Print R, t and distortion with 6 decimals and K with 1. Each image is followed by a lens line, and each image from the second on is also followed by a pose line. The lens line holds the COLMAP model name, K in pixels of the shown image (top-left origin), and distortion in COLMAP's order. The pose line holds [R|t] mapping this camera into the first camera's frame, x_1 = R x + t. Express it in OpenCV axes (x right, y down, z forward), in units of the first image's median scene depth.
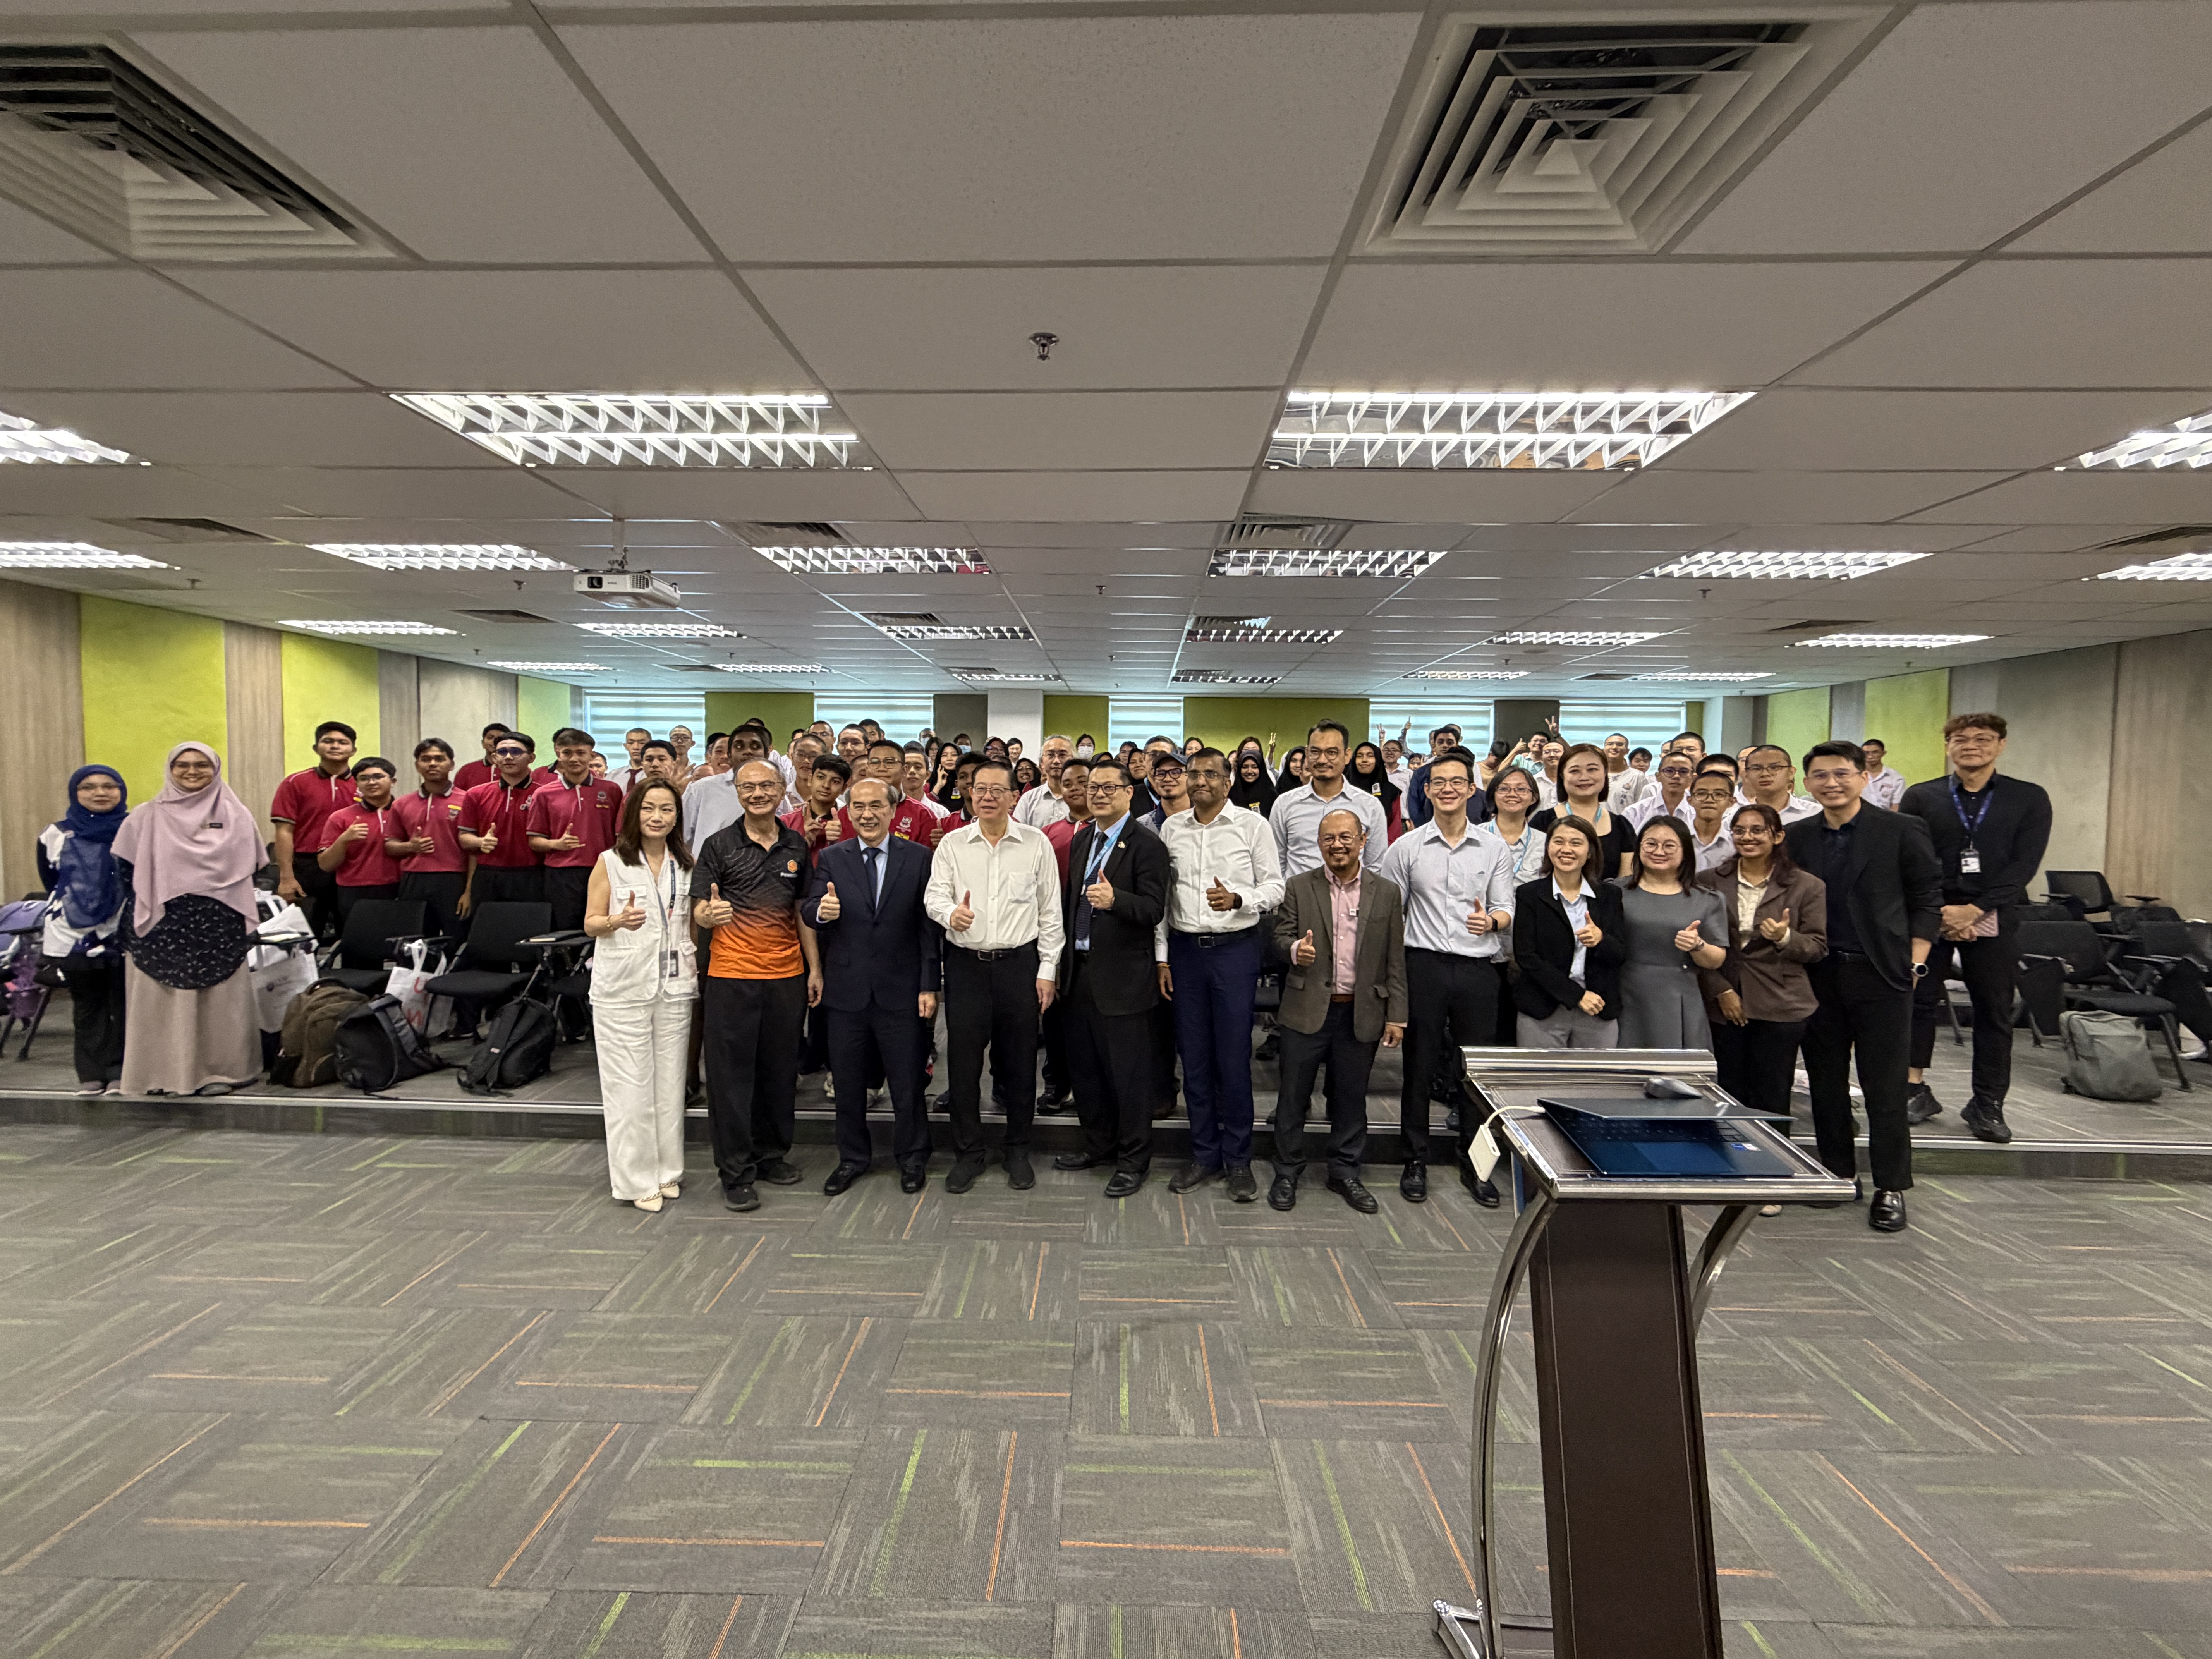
lens RADIAL K [[937.5, 0, 1106.0], [0, 937.5, 829.5], [0, 0, 1]] dist [0.000765, -0.000174]
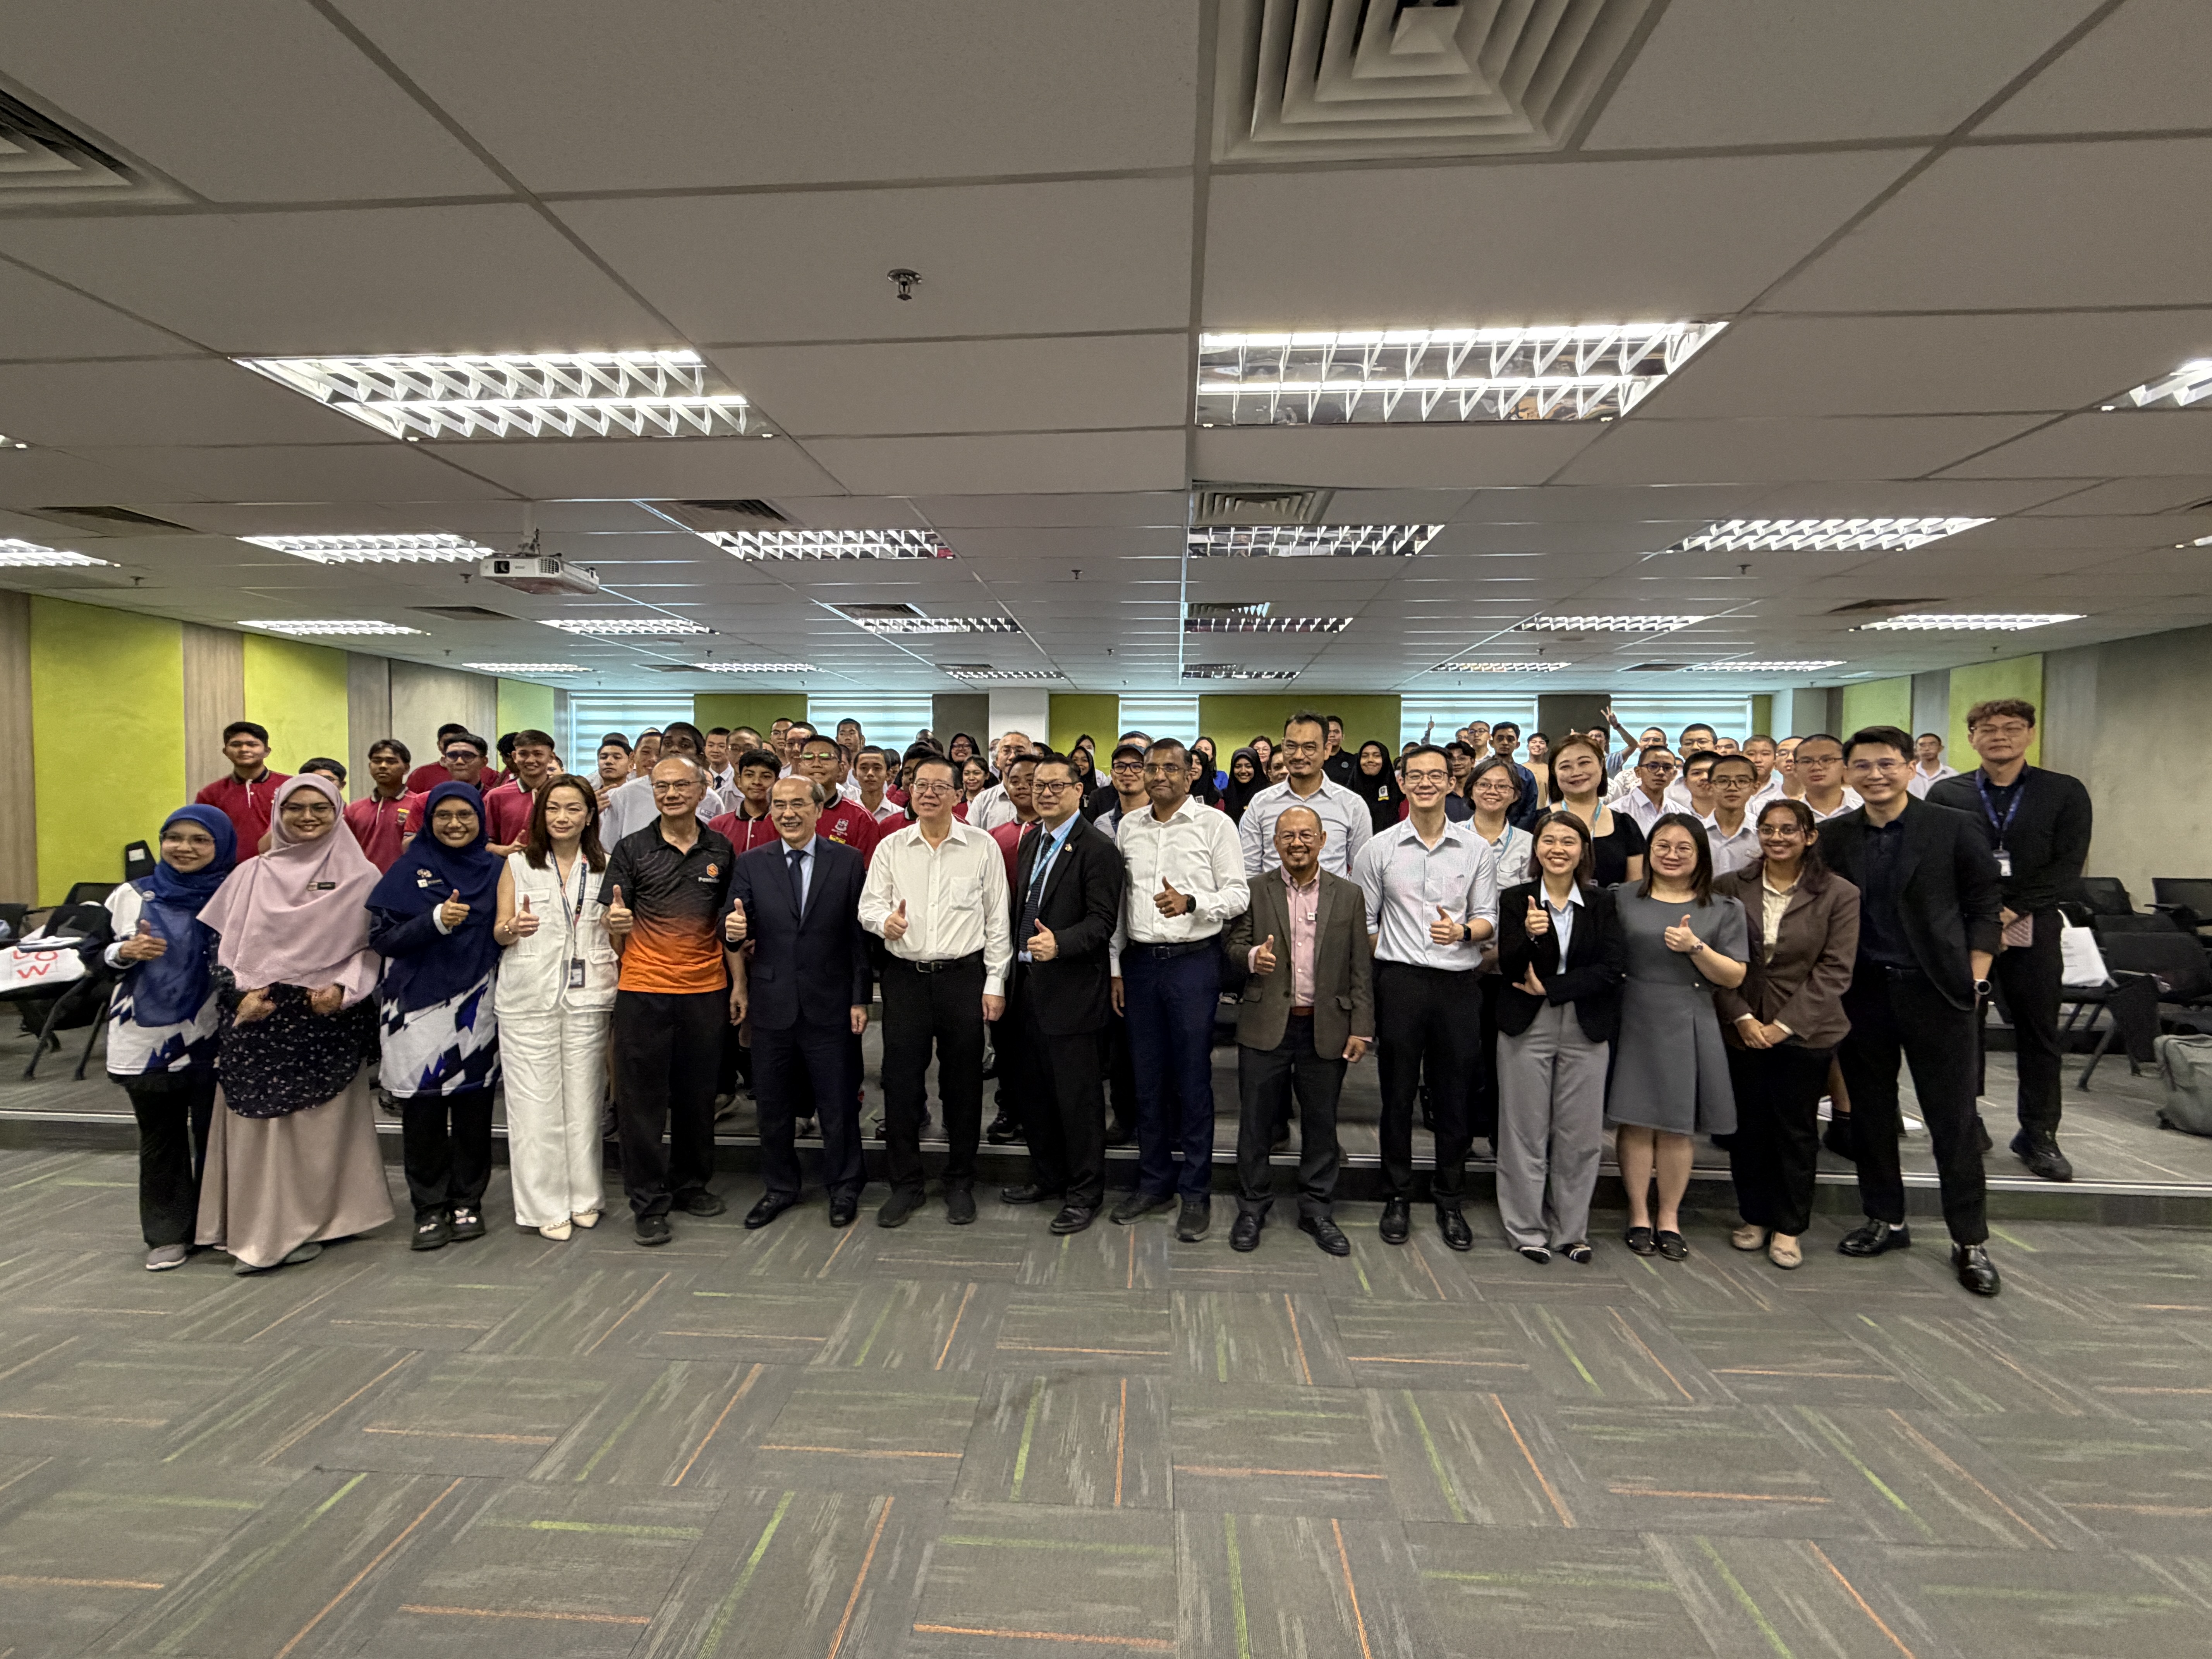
lens RADIAL K [[997.0, 0, 1106.0], [0, 997.0, 829.5], [0, 0, 1]] dist [0.000785, -0.000070]
pose [[0.999225, -0.003666, -0.039197, 0.096893], [0.003211, 0.999927, -0.011672, 0.011826], [0.039237, 0.011537, 0.999163, 0.033386]]
